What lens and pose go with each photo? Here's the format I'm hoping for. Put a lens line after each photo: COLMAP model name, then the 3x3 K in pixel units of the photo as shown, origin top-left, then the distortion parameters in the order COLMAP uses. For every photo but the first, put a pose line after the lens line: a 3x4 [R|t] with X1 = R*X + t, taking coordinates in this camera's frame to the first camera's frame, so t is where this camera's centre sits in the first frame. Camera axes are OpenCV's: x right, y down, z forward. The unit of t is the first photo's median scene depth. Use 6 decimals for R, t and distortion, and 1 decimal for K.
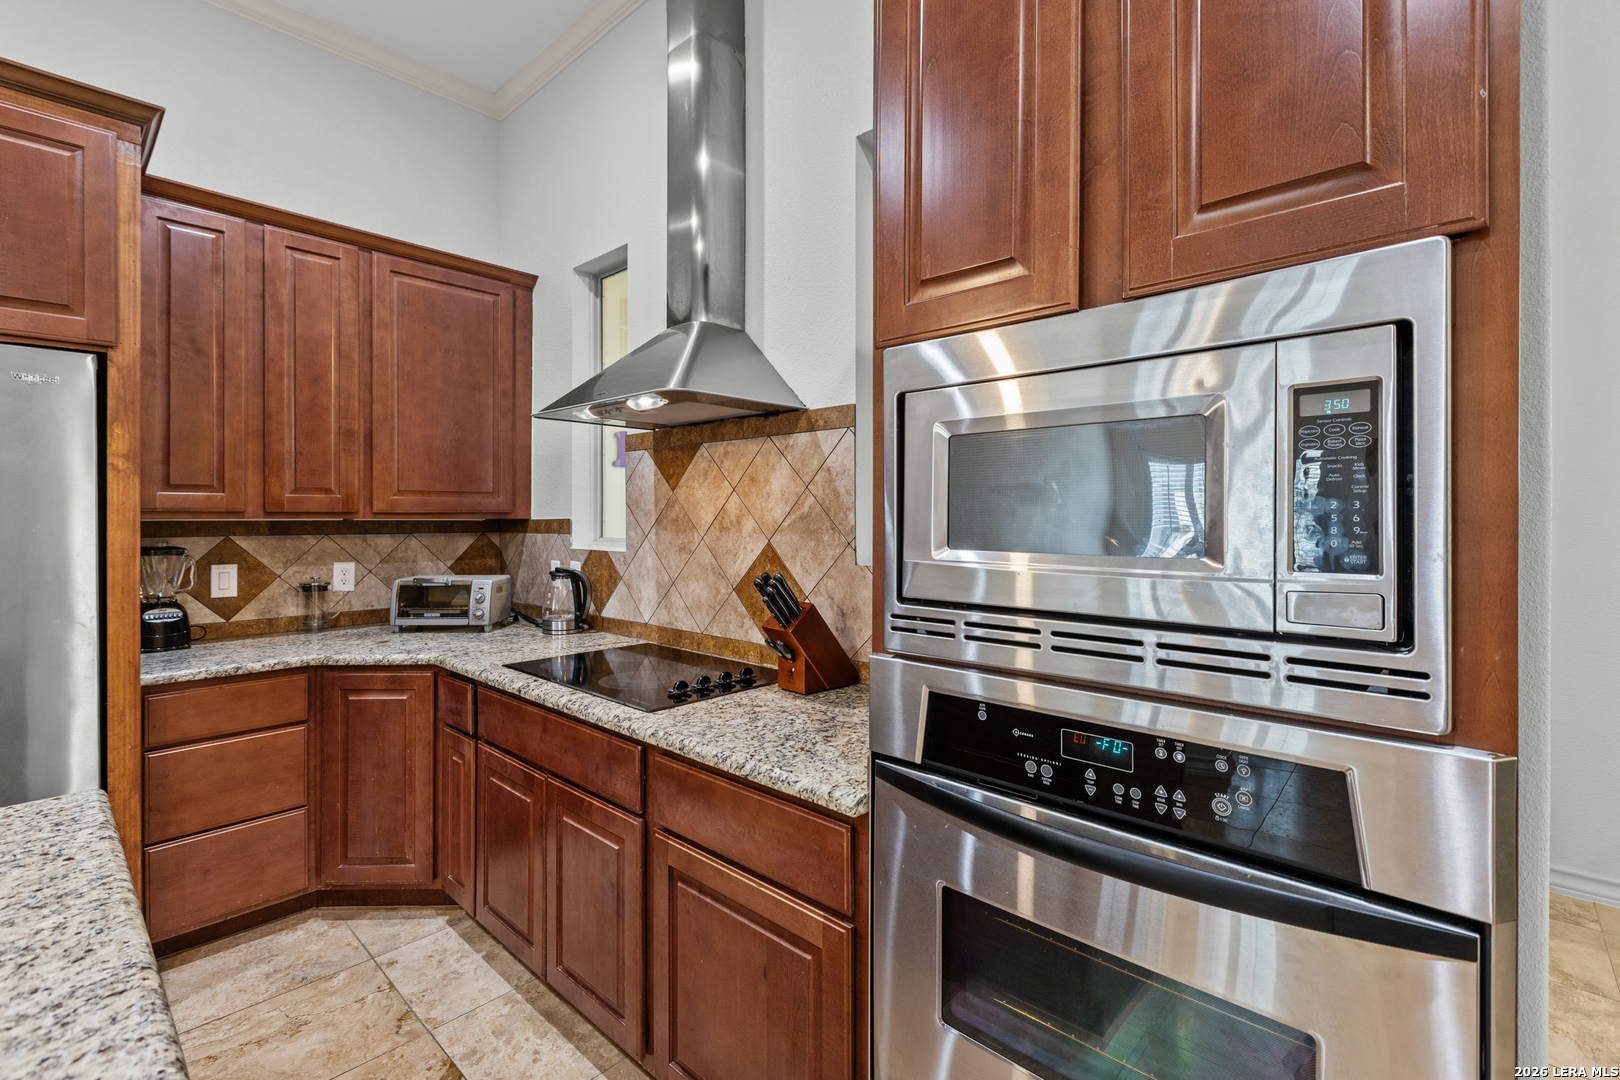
lens RADIAL K [[724.5, 0, 796.8], [0, 724.5, 518.0], [0, 0, 1]] dist [0.000983, -0.000469]
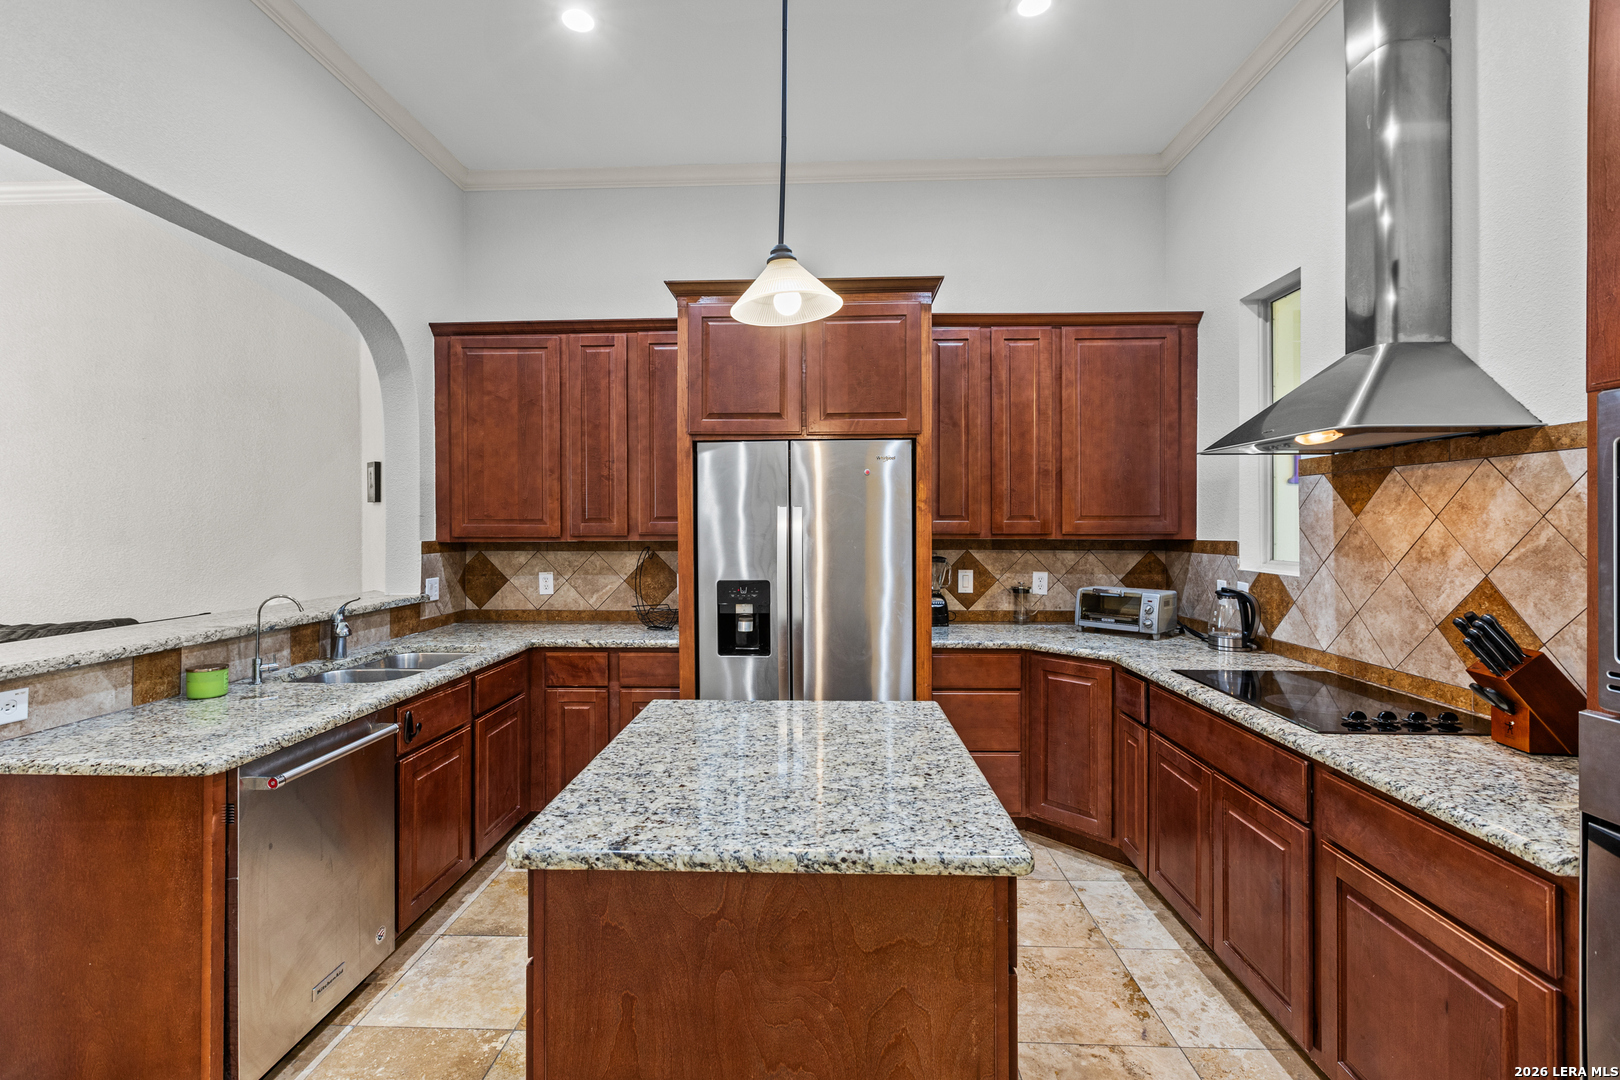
lens RADIAL K [[724.5, 0, 796.8], [0, 724.5, 518.0], [0, 0, 1]] dist [0.000983, -0.000469]
pose [[0.657822, -0.003829, -0.753164, 0.070970], [-0.003082, 0.999965, -0.007775, -0.028296], [0.753167, 0.007436, 0.657787, -0.207657]]
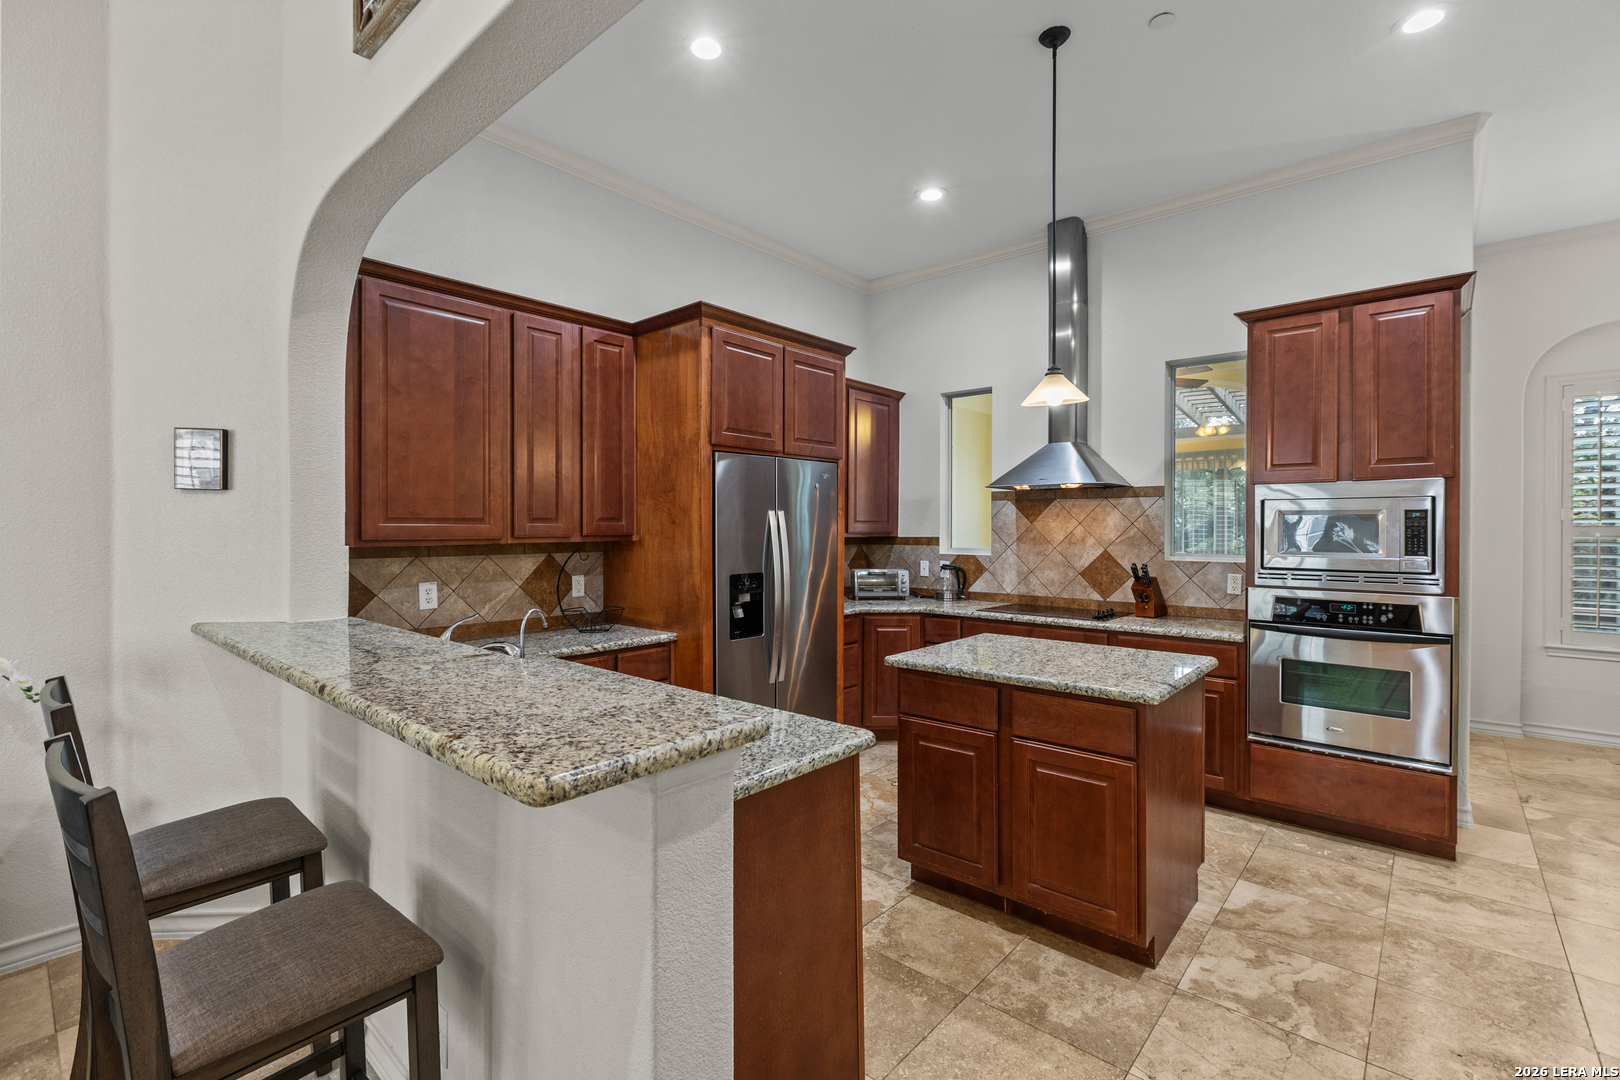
lens RADIAL K [[711.6, 0, 805.0], [0, 711.6, 530.7], [0, 0, 1]] dist [0.000921, 0.000133]
pose [[0.999462, 0.005014, 0.032426, -0.903835], [-0.005056, 0.999986, 0.001217, -0.018193], [-0.032419, -0.001380, 0.999473, -0.925863]]
